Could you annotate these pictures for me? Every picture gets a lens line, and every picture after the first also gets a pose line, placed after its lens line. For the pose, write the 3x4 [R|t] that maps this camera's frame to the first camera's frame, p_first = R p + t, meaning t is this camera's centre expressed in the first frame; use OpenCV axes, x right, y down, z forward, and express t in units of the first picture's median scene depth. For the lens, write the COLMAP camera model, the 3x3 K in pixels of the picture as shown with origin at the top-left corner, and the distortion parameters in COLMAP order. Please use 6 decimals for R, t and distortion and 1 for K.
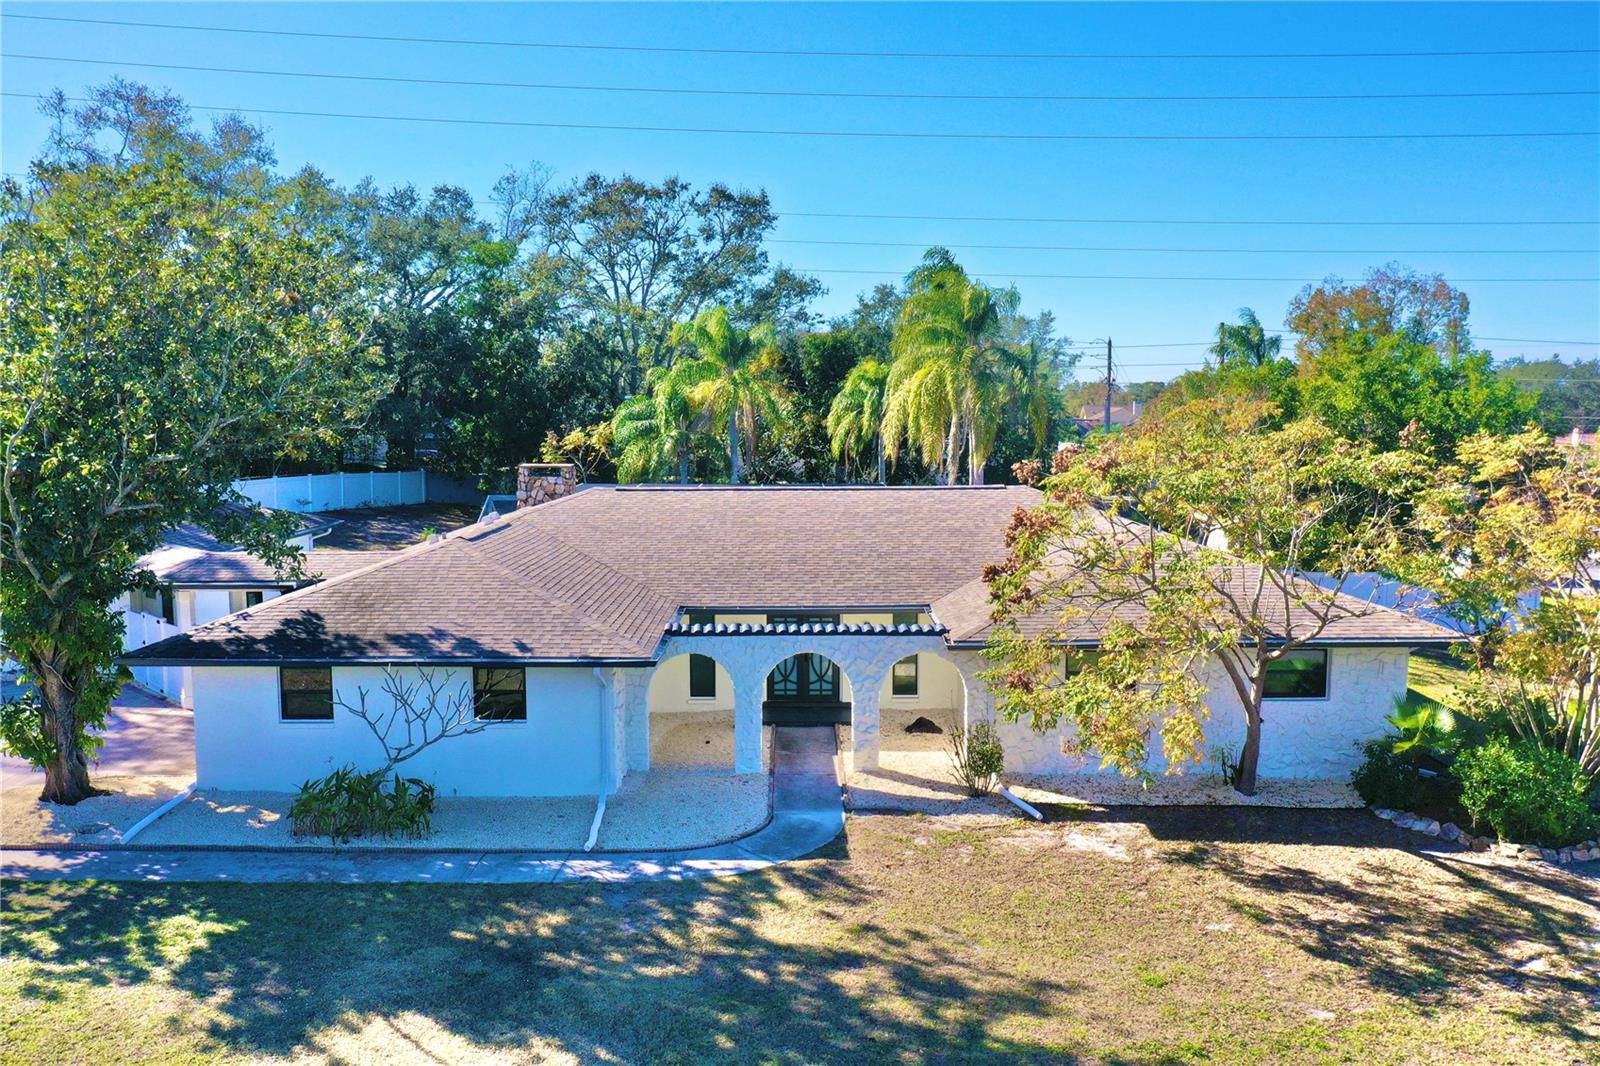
lens RADIAL K [[1276.0, 0, 799.6], [0, 1276.0, 584.6], [0, 0, 1]] dist [-0.001310, -0.004945]
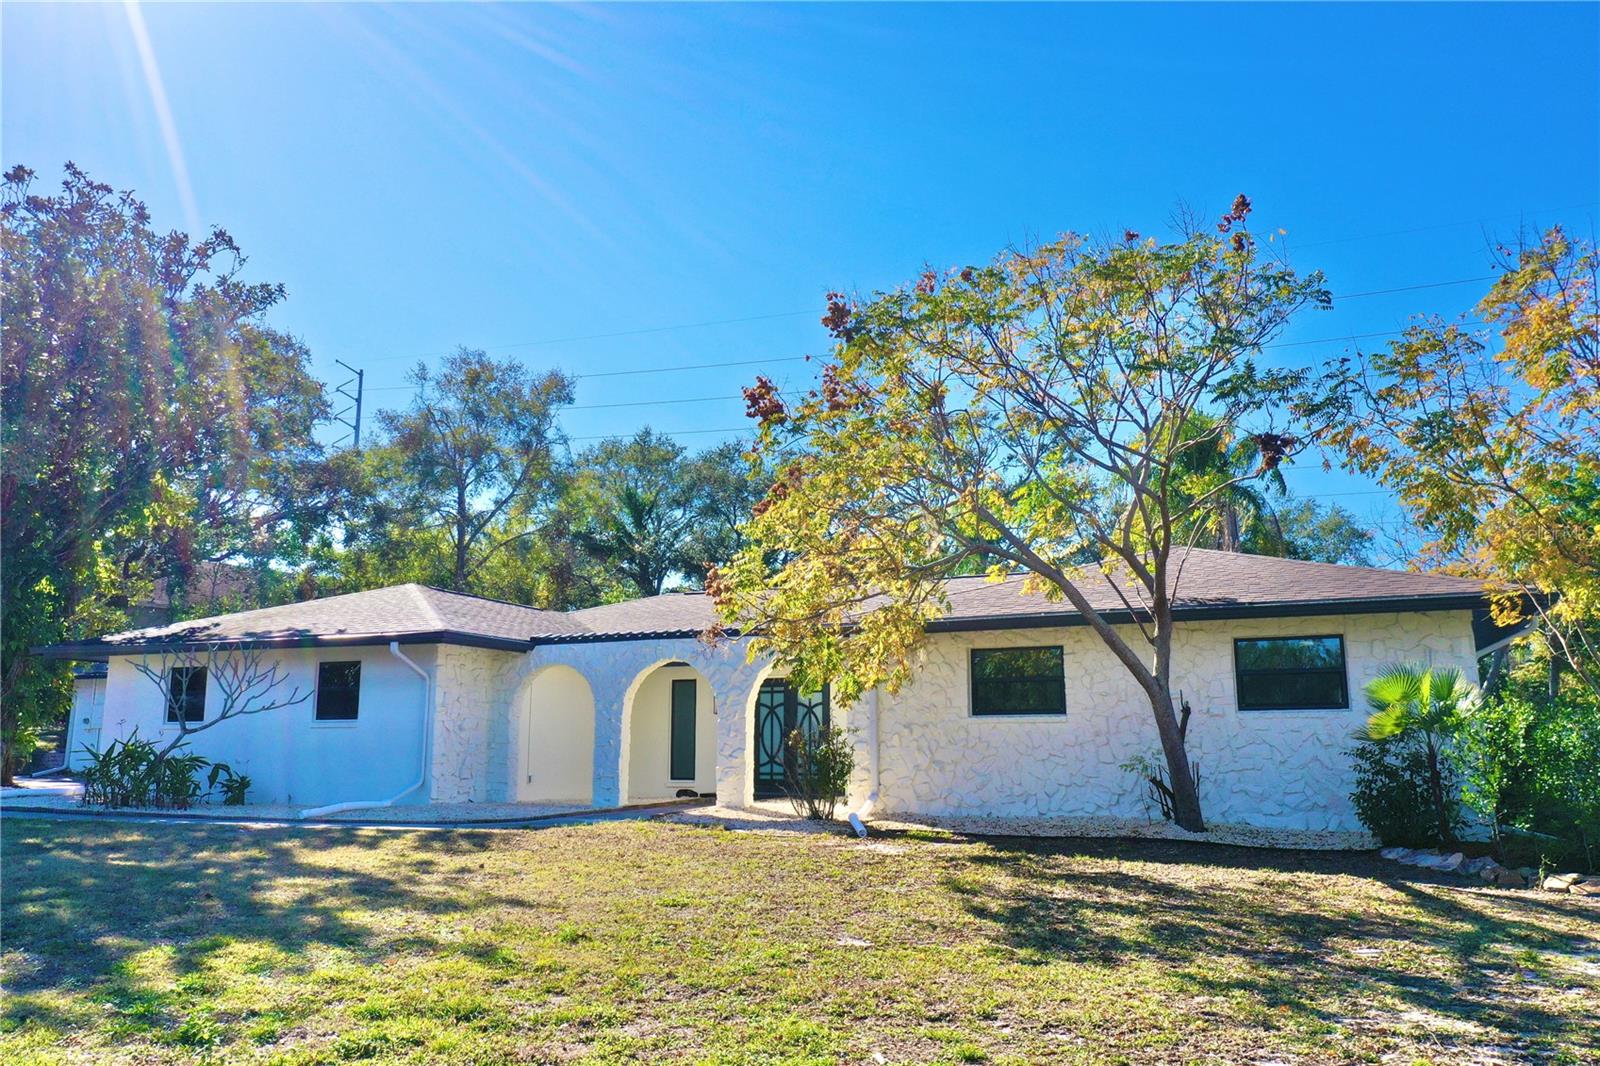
lens RADIAL K [[1278.1, 0, 800.0], [0, 1278.1, 533.0], [0, 0, 1]] dist [-0.000815, -0.005396]
pose [[0.920314, -0.066783, -0.385439, 0.424146], [-0.056642, 0.952185, -0.300225, 0.226635], [0.387059, 0.298134, 0.872526, 0.264052]]
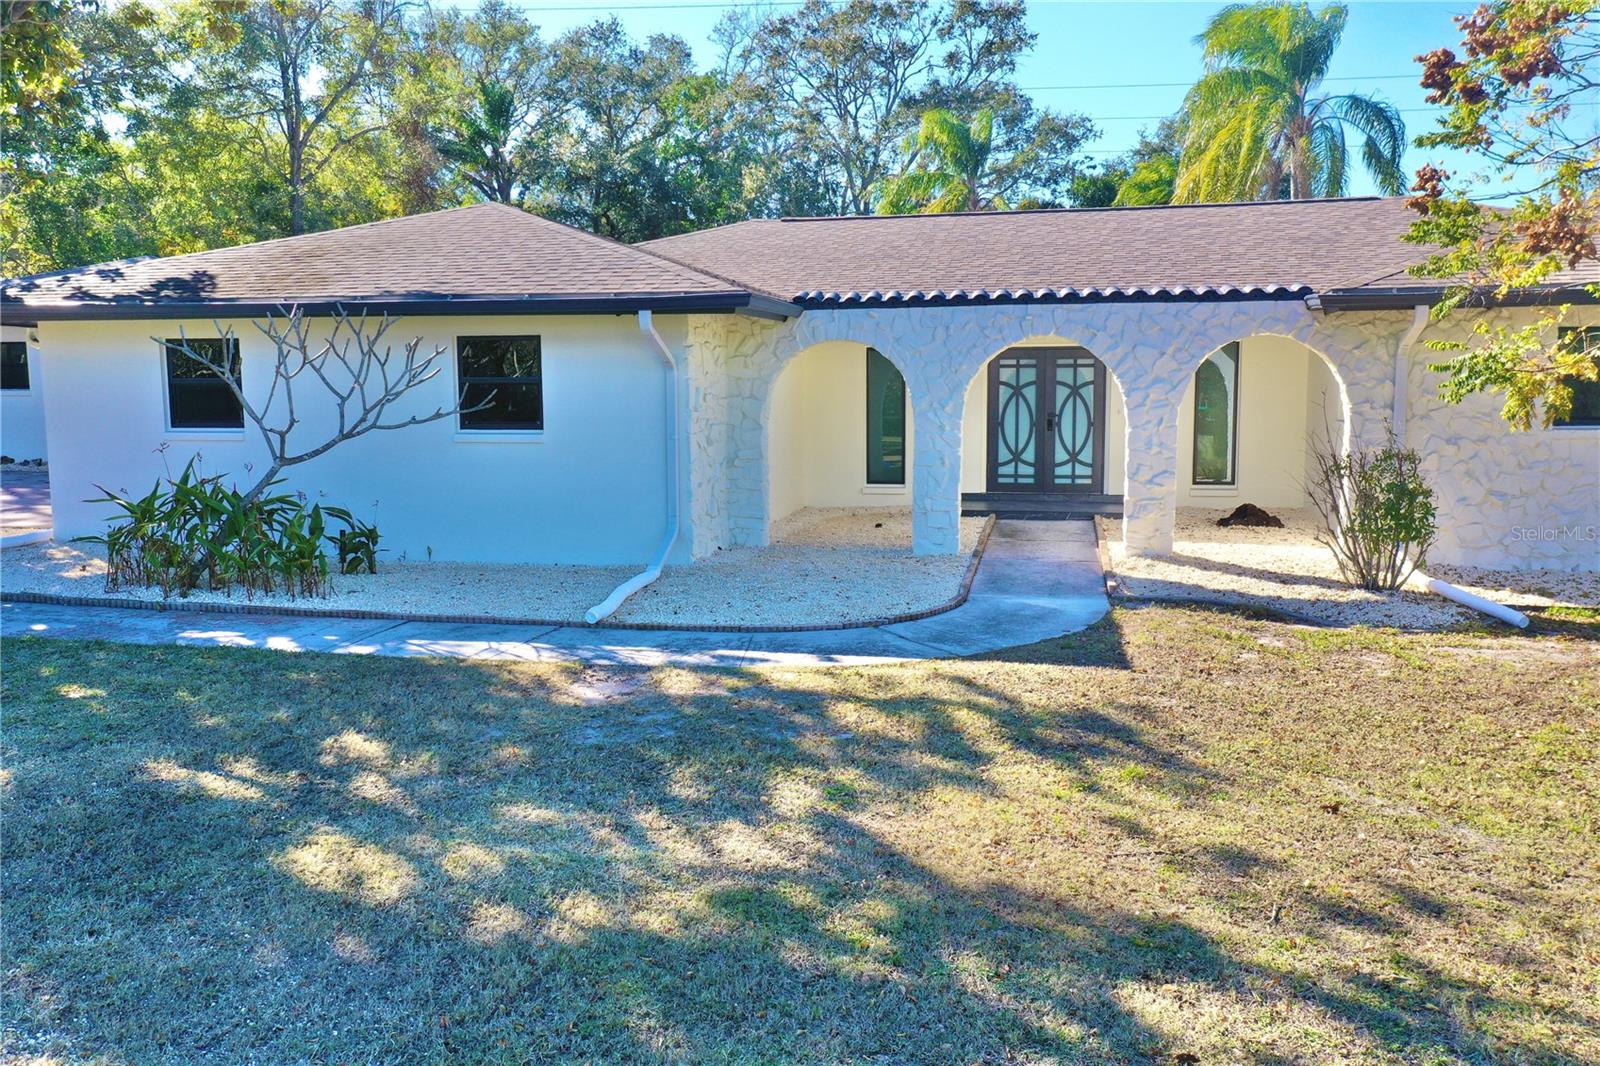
lens RADIAL K [[1290.6, 0, 800.0], [0, 1290.6, 533.0], [0, 0, 1]] dist [0.015270, 0.002091]
pose [[0.979658, 0.017540, -0.199905, 0.015323], [-0.021894, 0.999568, -0.019590, 0.154576], [0.199475, 0.023568, 0.979619, 0.429749]]
